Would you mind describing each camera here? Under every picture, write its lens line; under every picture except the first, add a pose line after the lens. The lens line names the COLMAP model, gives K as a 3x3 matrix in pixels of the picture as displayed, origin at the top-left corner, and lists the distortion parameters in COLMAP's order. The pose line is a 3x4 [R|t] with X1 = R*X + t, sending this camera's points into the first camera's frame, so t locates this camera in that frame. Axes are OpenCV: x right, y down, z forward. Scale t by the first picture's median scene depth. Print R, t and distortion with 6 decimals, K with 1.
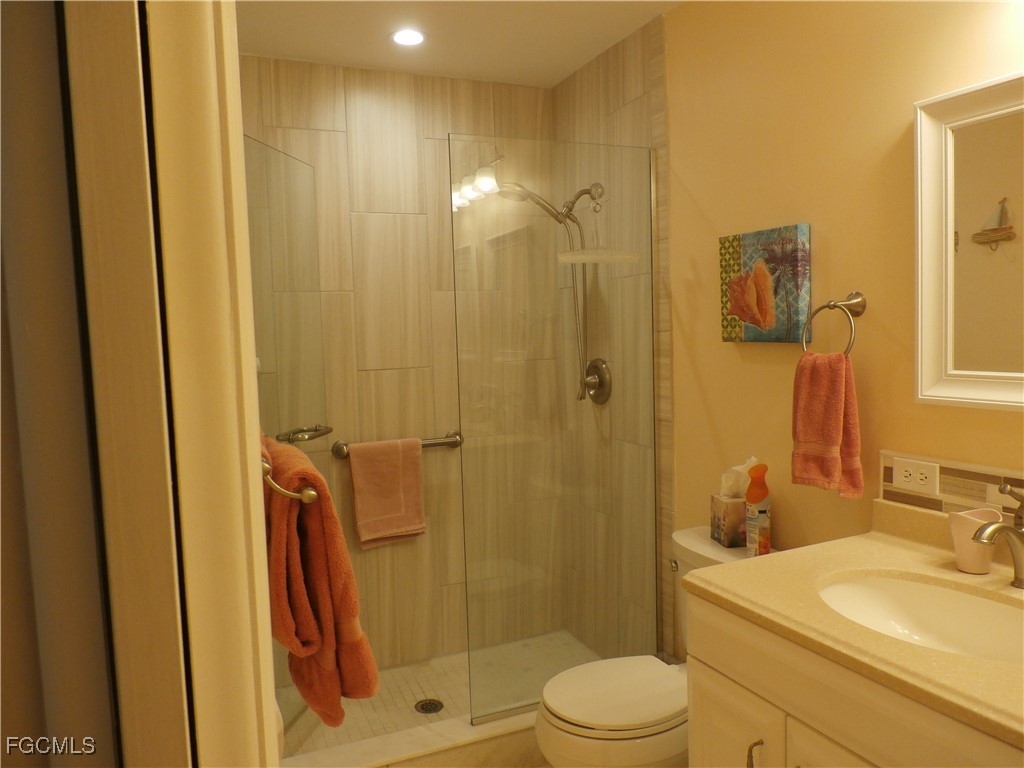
lens RADIAL K [[761.7, 0, 512.6], [0, 761.7, 385.6], [0, 0, 1]] dist [-0.015216, 0.023363]
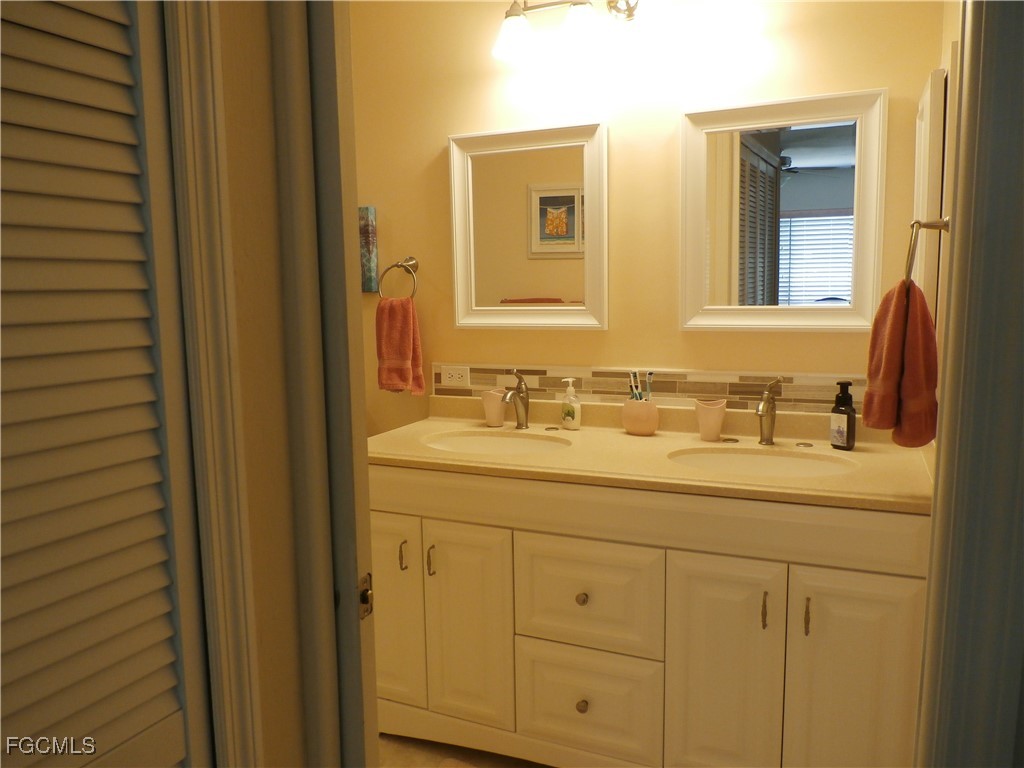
lens RADIAL K [[761.7, 0, 511.2], [0, 761.7, 386.1], [0, 0, 1]] dist [-0.015216, 0.023363]
pose [[0.745785, -0.060170, 0.663463, -0.409265], [0.045784, 0.998187, 0.039061, 0.080491], [-0.664611, 0.001245, 0.747188, -0.236612]]
